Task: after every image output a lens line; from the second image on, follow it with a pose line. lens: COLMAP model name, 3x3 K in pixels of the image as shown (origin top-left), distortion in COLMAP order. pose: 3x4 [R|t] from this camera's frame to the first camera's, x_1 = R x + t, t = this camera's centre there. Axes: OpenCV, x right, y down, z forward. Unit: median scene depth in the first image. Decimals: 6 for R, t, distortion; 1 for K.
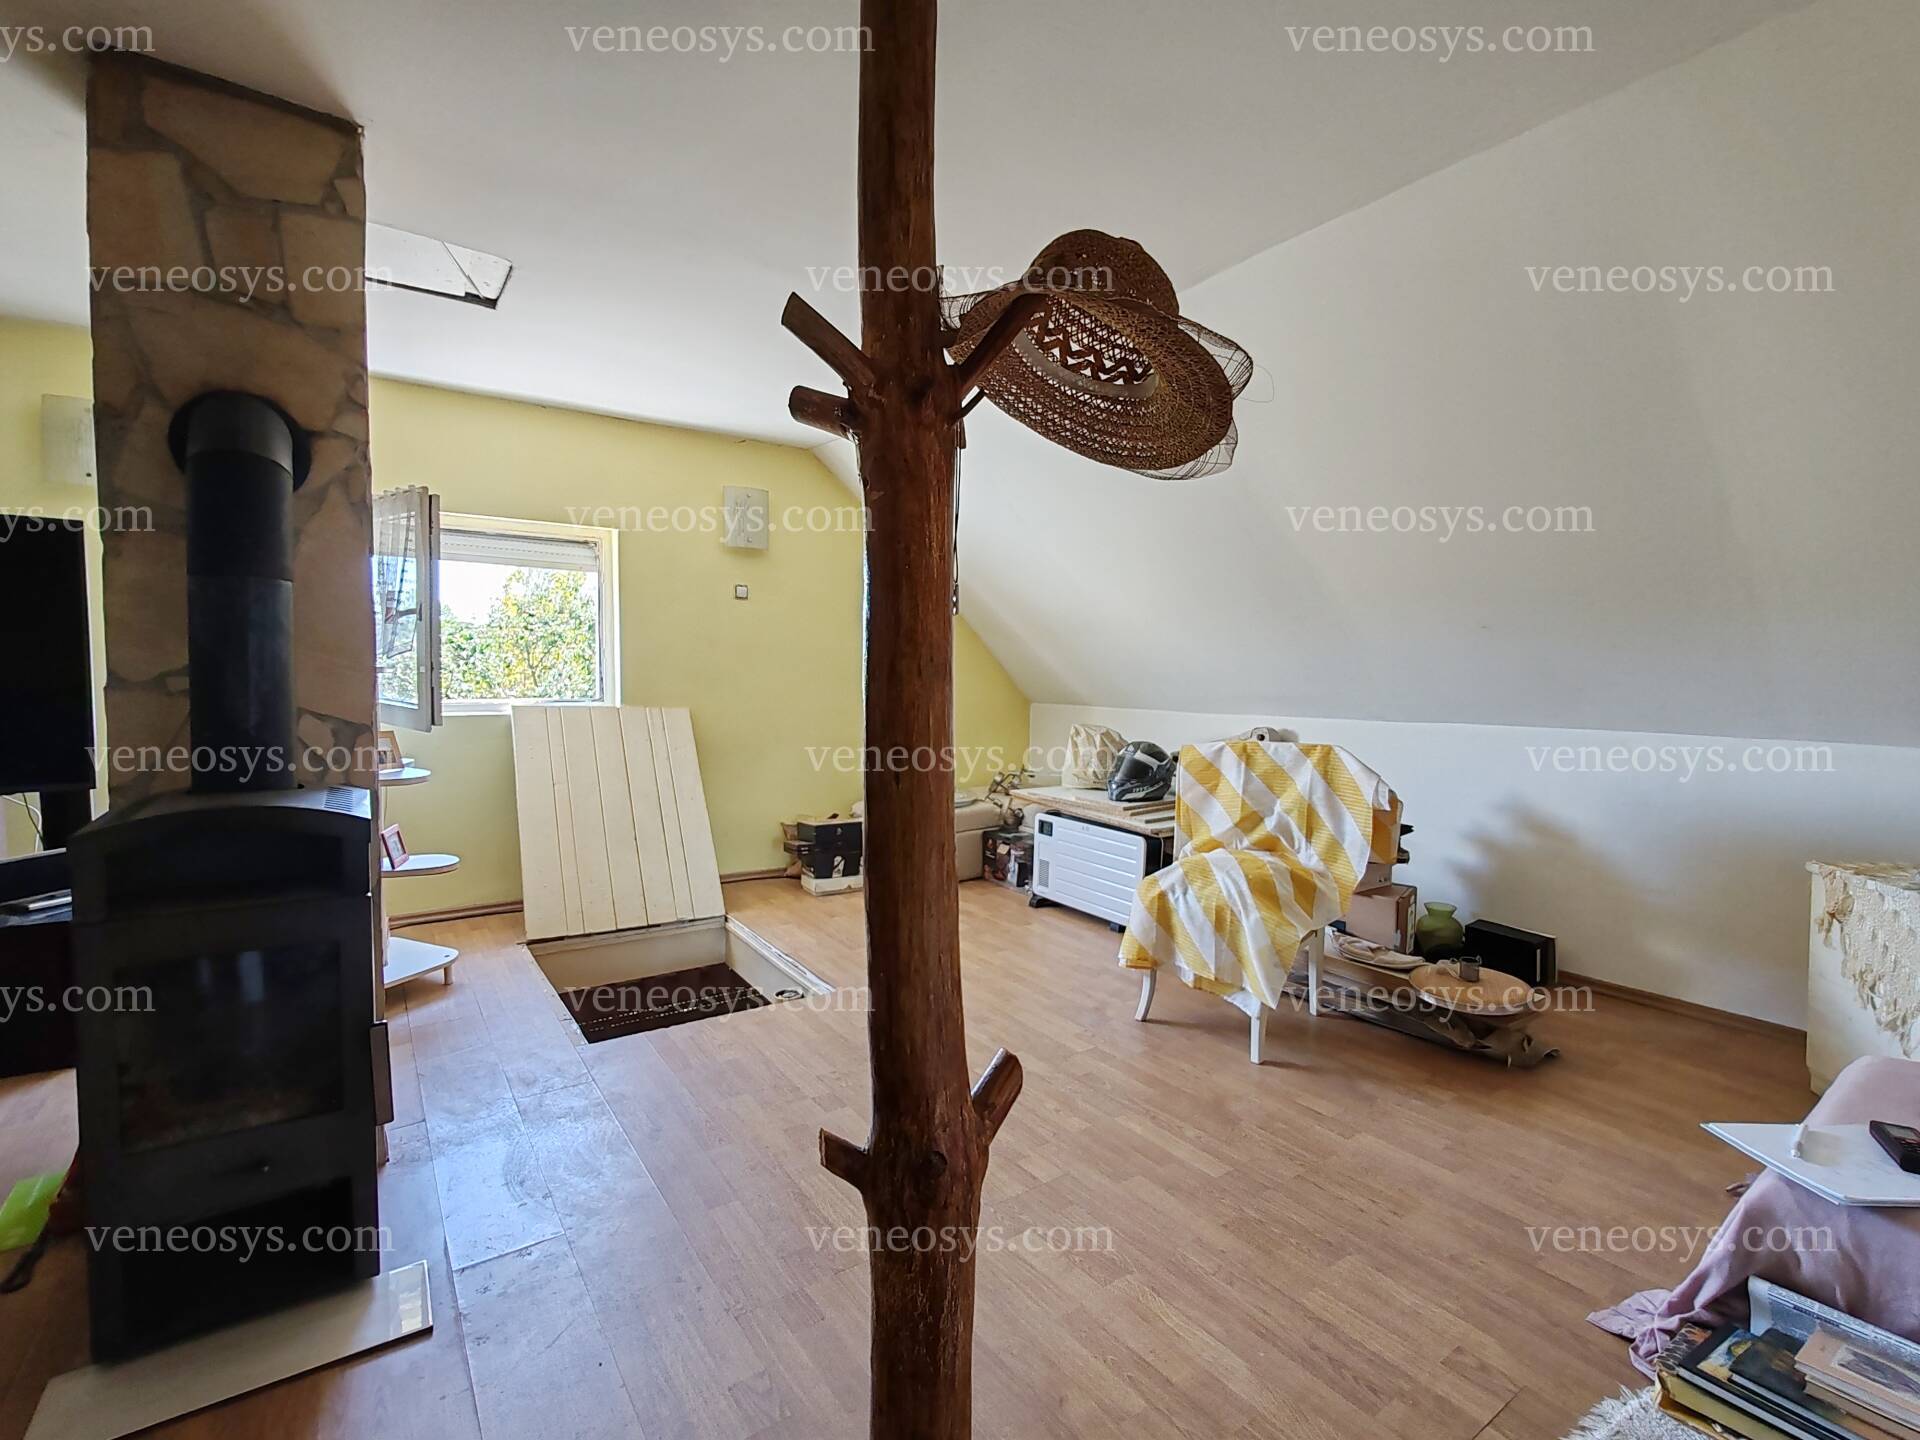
lens RADIAL K [[873.6, 0, 963.7], [0, 873.6, 718.8], [0, 0, 1]] dist [0.000635, 0.001995]
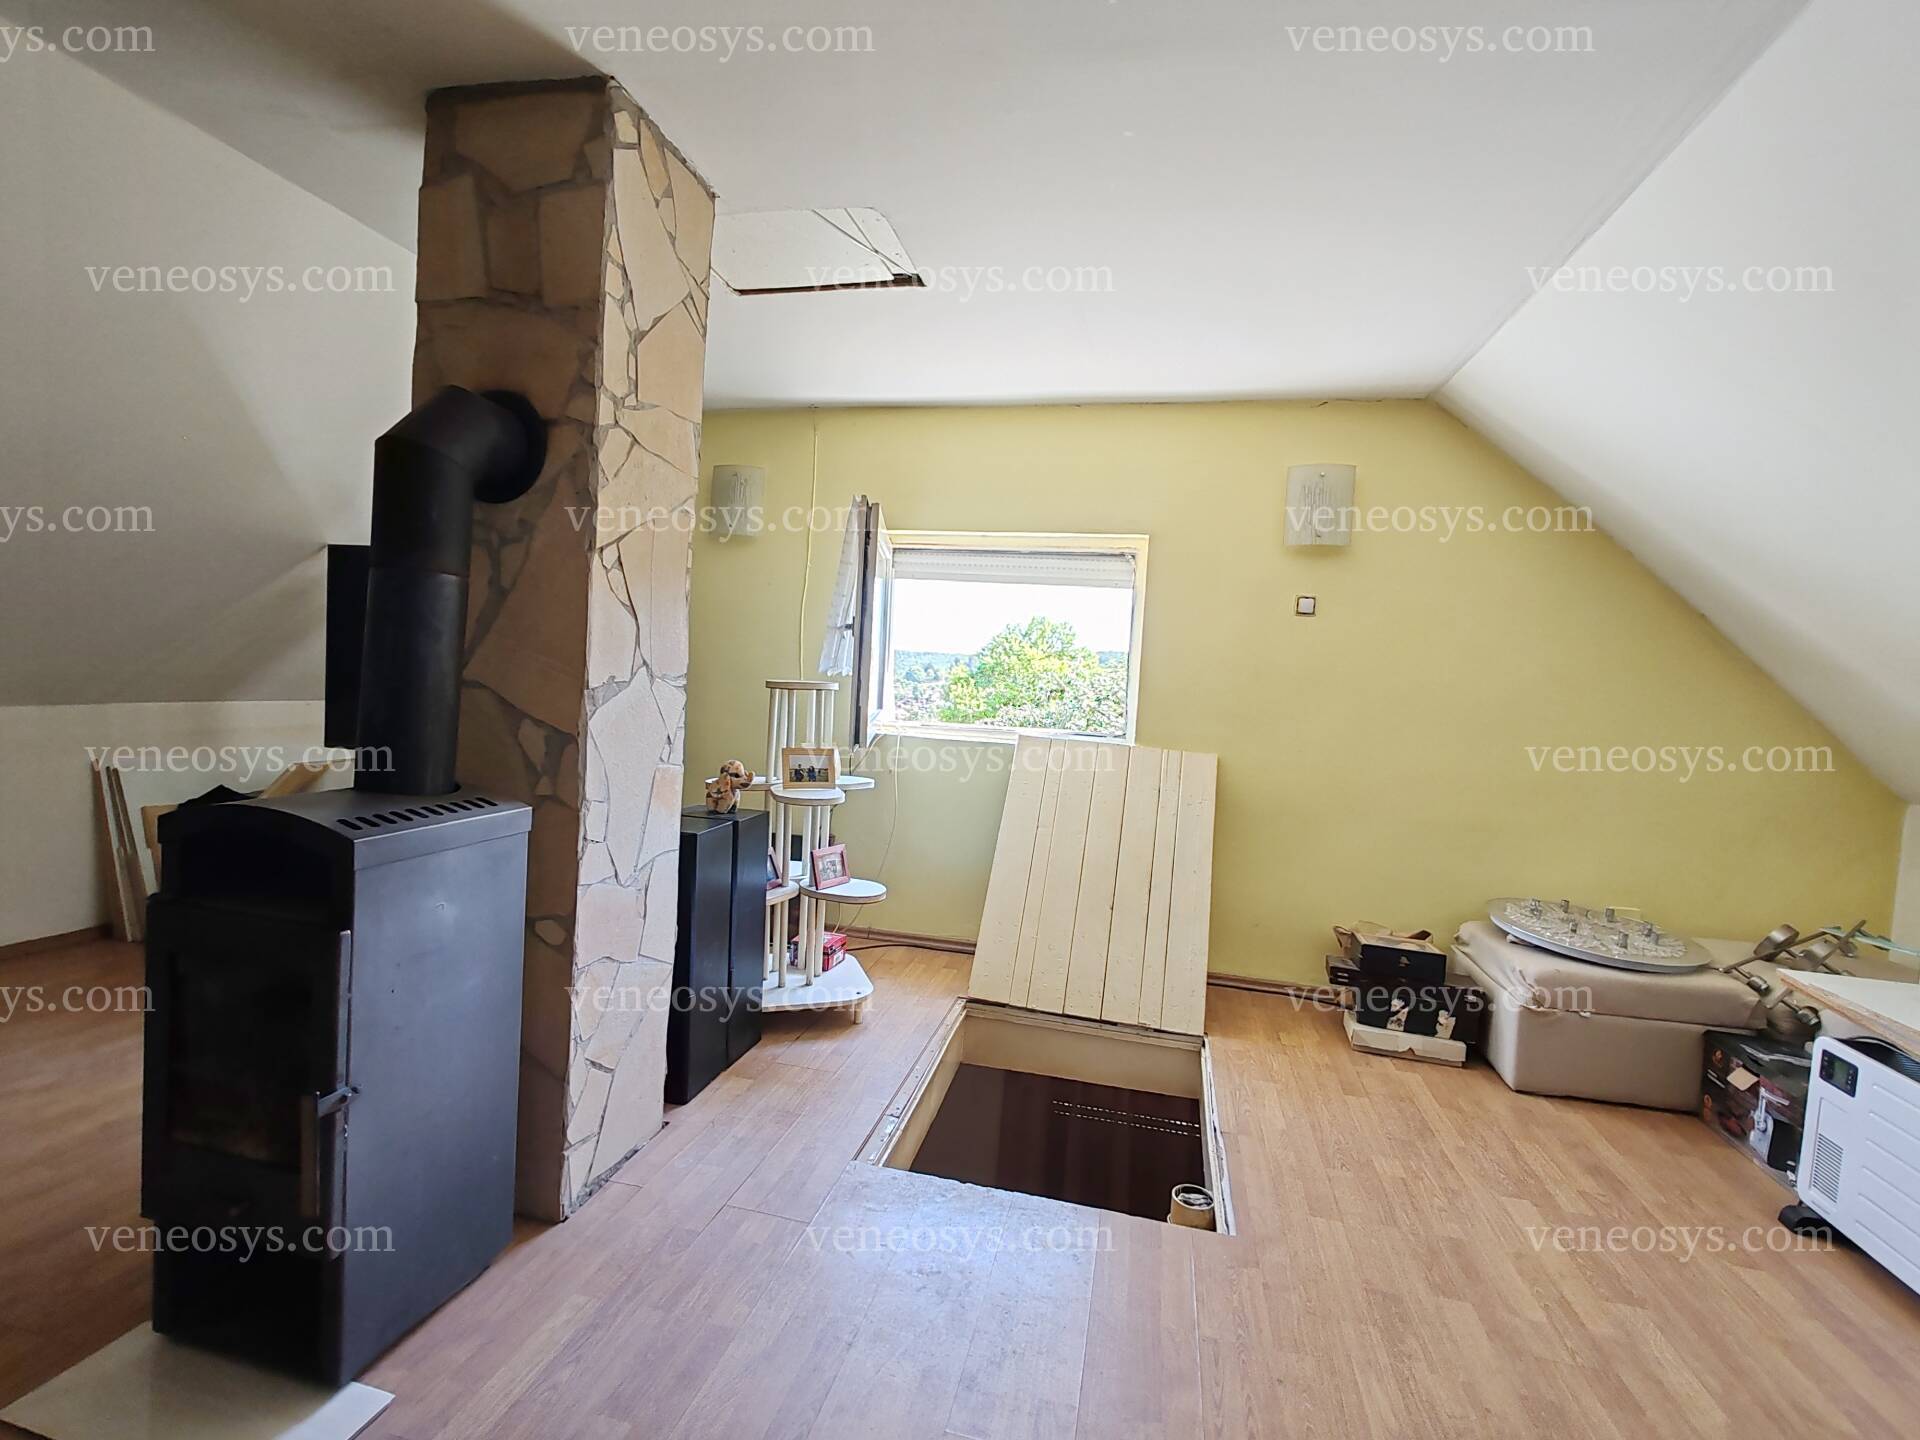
lens RADIAL K [[873.6, 0, 955.7], [0, 873.6, 719.5], [0, 0, 1]] dist [0.000635, 0.001995]
pose [[0.667047, 0.058932, -0.742681, 0.116065], [-0.092987, 0.995657, -0.004511, -0.019134], [0.739190, 0.072068, 0.669630, 0.312895]]
